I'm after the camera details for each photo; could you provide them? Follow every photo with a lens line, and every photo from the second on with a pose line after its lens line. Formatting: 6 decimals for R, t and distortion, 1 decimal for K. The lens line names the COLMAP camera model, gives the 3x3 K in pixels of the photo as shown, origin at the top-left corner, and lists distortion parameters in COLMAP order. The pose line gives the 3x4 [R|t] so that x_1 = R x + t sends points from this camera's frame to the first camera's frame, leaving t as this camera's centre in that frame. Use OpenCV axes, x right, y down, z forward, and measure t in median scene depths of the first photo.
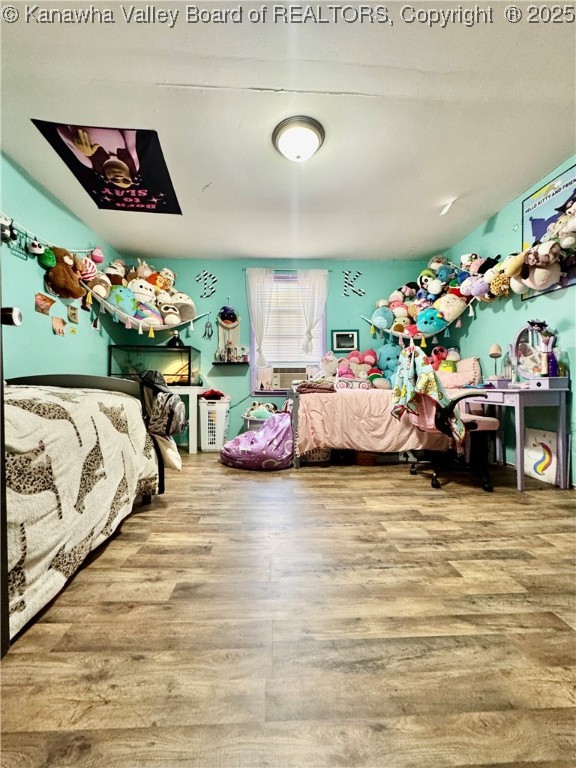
lens RADIAL K [[309.7, 0, 285.5], [0, 309.7, 383.1], [0, 0, 1]] dist [-0.003274, -0.000357]
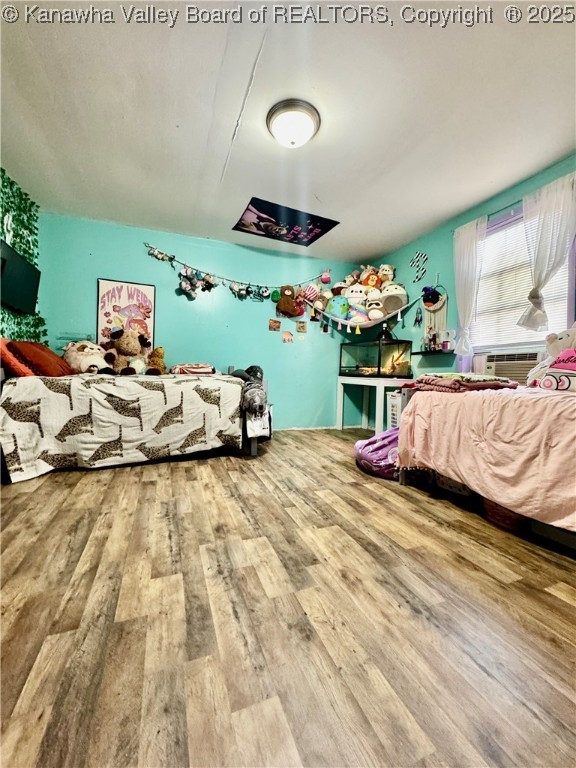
lens RADIAL K [[309.7, 0, 285.5], [0, 309.7, 383.1], [0, 0, 1]] dist [-0.003274, -0.000357]
pose [[0.317976, 0.040065, -0.947252, 1.007259], [-0.006698, 0.999177, 0.040013, -0.020755], [0.948075, -0.006378, 0.317982, 0.685260]]
